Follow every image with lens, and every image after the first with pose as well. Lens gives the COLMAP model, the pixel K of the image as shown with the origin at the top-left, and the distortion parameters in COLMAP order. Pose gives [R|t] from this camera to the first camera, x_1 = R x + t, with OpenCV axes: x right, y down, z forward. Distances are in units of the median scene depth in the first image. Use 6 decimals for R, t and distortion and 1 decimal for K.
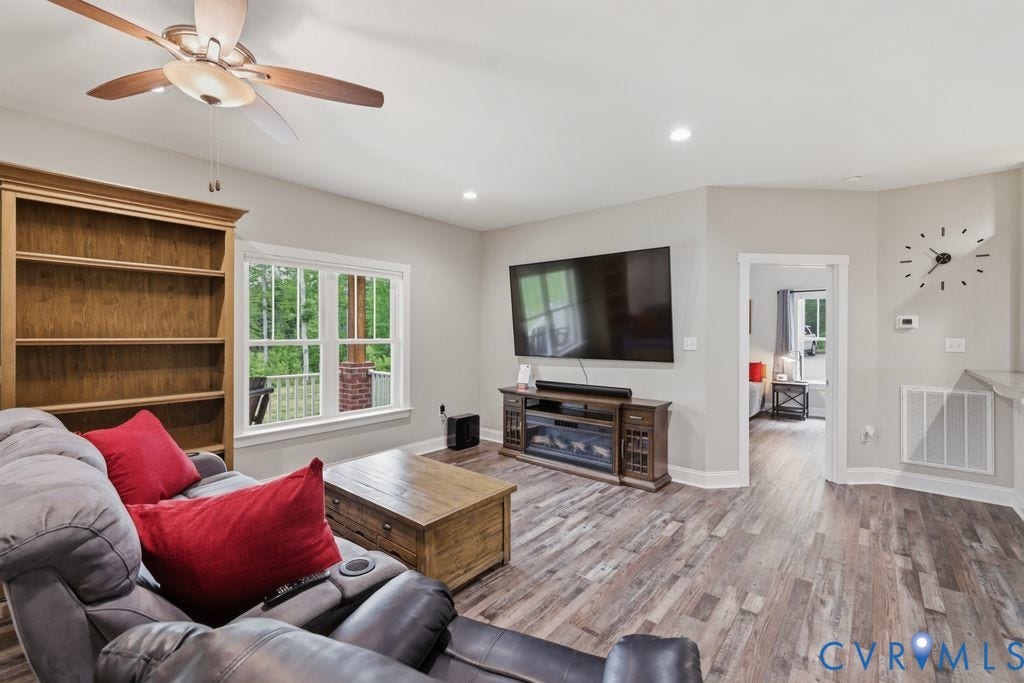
lens RADIAL K [[438.4, 0, 508.2], [0, 438.4, 331.2], [0, 0, 1]] dist [-0.000893, 0.000193]
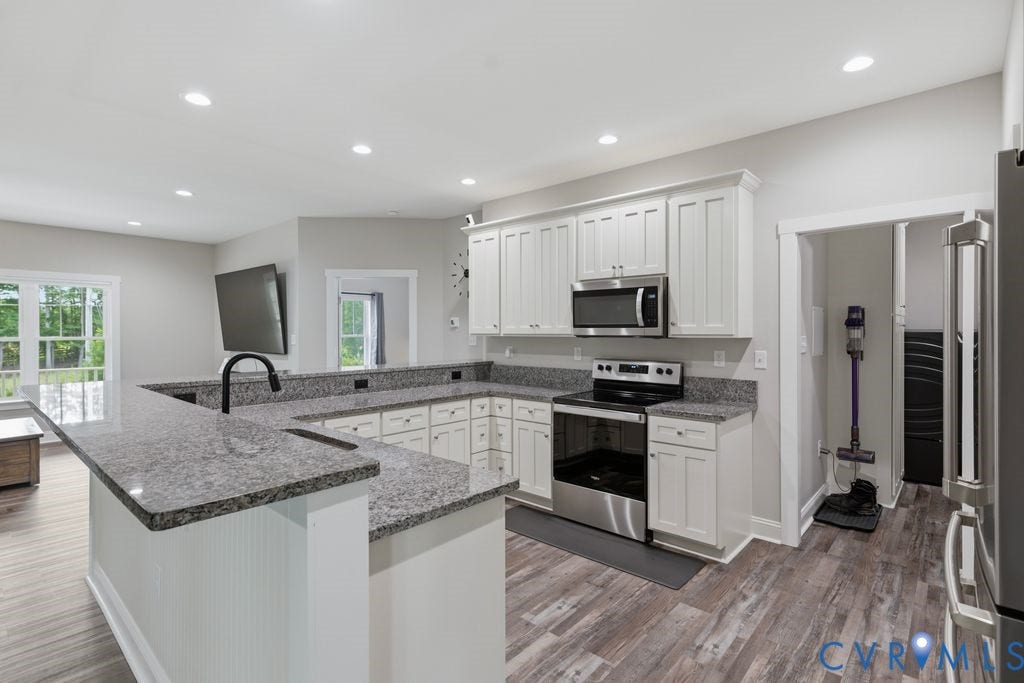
lens RADIAL K [[480.2, 0, 529.4], [0, 480.2, 342.4], [0, 0, 1]] dist [-0.001496, 0.000015]
pose [[0.999987, -0.004912, 0.001258, 1.072422], [0.004876, 0.999626, 0.026922, 0.003297], [-0.001390, -0.026916, 0.999637, -0.409544]]
